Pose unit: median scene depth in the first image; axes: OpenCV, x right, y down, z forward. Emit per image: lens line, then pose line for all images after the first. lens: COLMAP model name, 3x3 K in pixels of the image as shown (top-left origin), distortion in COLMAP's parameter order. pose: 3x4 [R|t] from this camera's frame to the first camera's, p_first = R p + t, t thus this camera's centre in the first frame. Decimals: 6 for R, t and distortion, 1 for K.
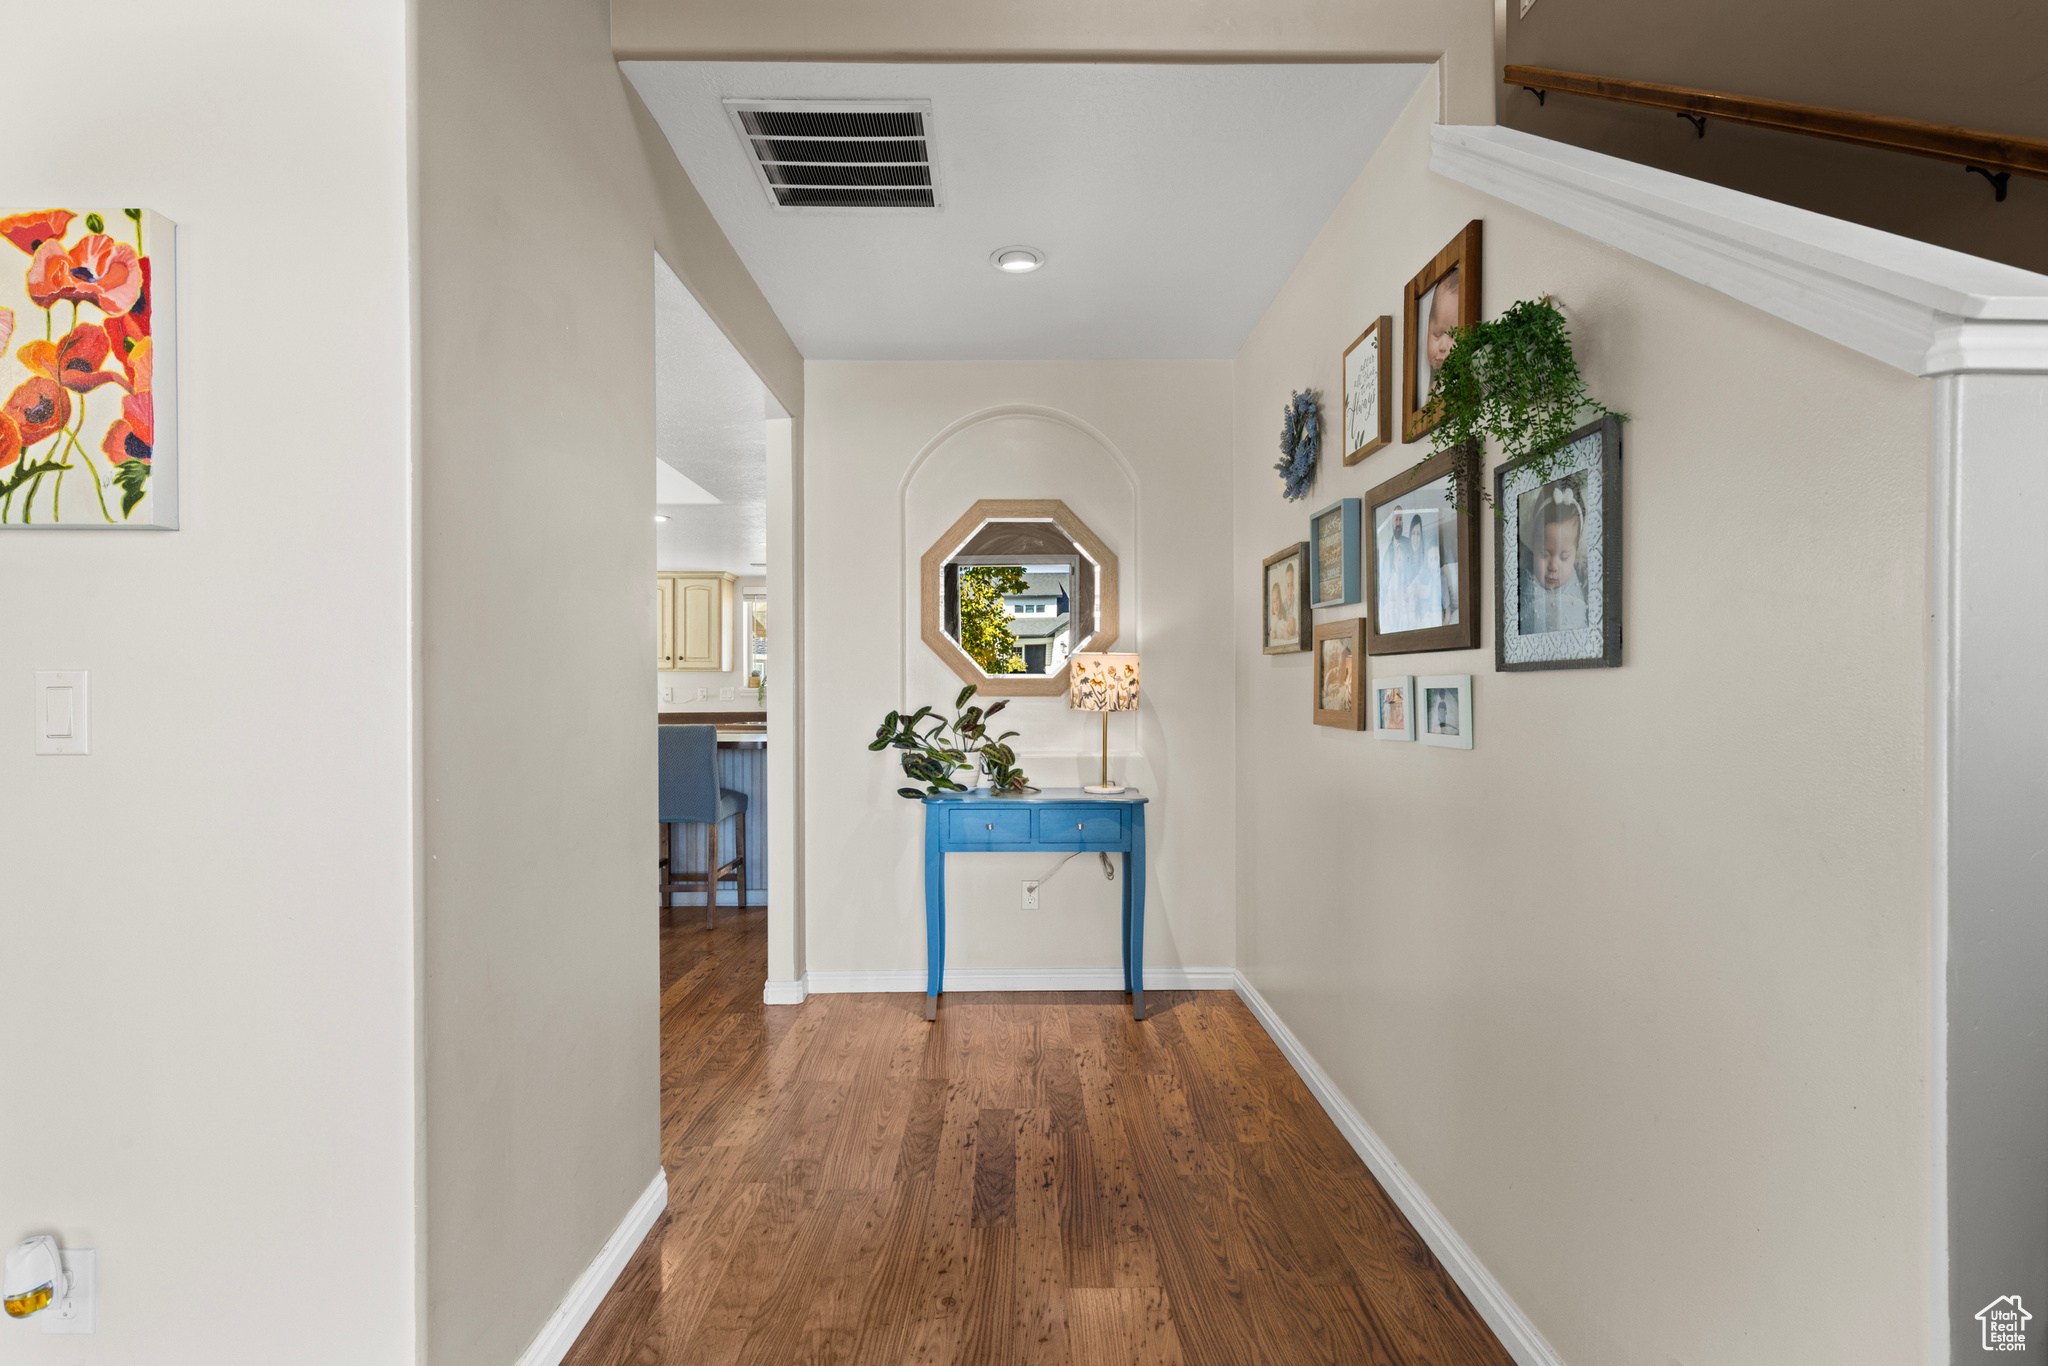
lens RADIAL K [[923.5, 0, 1032.0], [0, 923.5, 688.6], [0, 0, 1]] dist [0.002640, 0.000266]
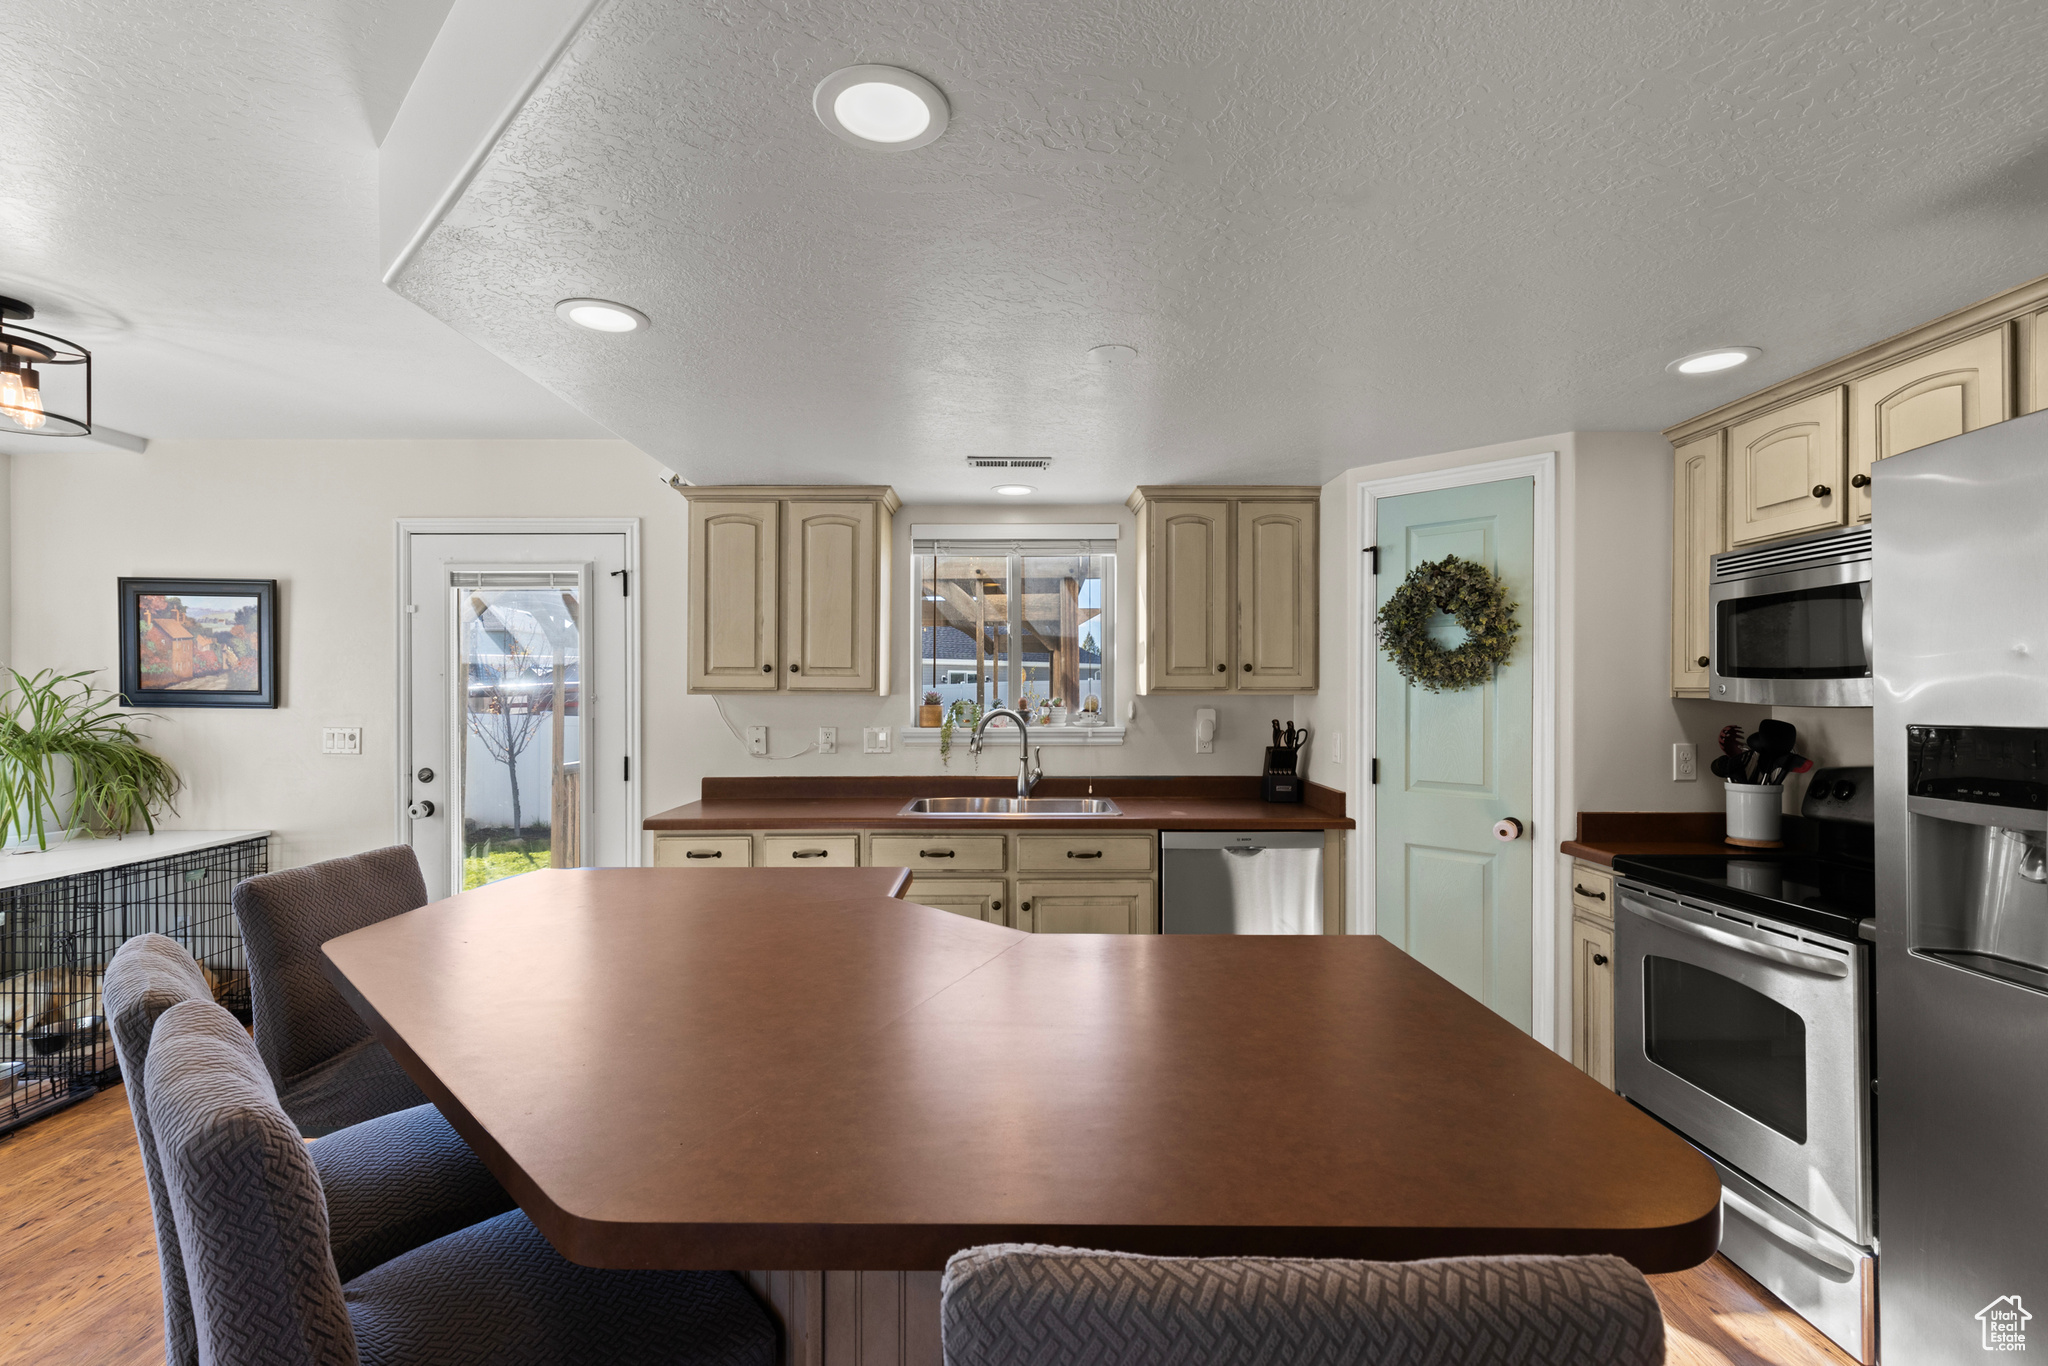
lens RADIAL K [[923.5, 0, 1031.7], [0, 923.5, 690.8], [0, 0, 1]] dist [0.002640, 0.000266]
pose [[0.999946, 0.006295, -0.008243, -0.253661], [-0.006262, 0.999973, 0.003948, -0.024120], [0.008268, -0.003896, 0.999958, 0.525233]]
